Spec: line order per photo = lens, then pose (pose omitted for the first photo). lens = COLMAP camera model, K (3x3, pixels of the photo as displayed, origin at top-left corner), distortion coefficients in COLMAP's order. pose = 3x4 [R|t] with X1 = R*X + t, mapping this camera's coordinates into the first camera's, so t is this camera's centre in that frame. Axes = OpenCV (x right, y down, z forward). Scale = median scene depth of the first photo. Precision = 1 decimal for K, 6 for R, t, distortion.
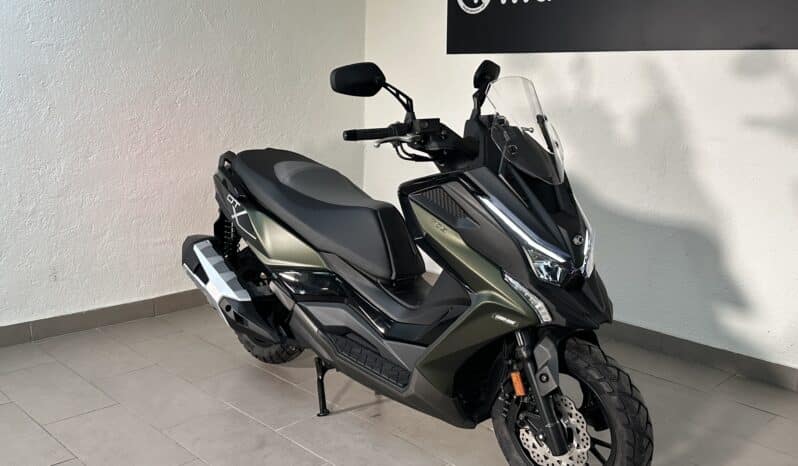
lens RADIAL K [[781.9, 0, 410.3], [0, 781.9, 238.2], [0, 0, 1]] dist [0.075671, 0.000000]
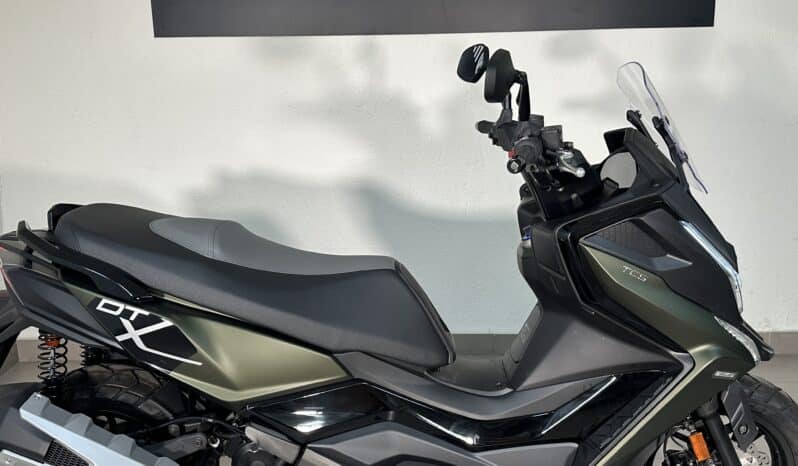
lens RADIAL K [[781.9, 0, 398.5], [0, 781.9, 233.4], [0, 0, 1]] dist [0.075671, 0.000000]
pose [[0.714047, -0.178846, 0.676869, -0.467518], [0.171991, 0.982003, 0.078032, -0.113048], [-0.678643, 0.060697, 0.731956, 0.481134]]
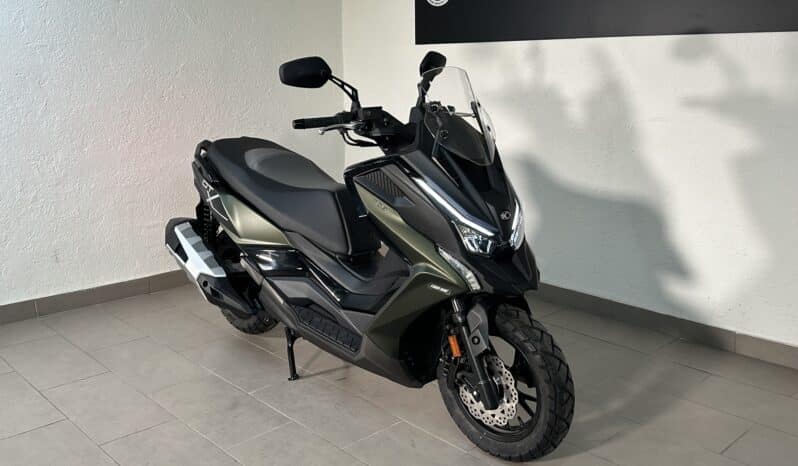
lens RADIAL K [[749.2, 0, 399.7], [0, 749.2, 237.5], [0, 0, 1]] dist [0.069575, 0.000000]
pose [[0.999419, -0.017813, -0.029046, 0.074293], [0.018522, 0.999533, 0.024295, 0.004035], [0.028600, -0.024819, 0.999283, -0.044943]]
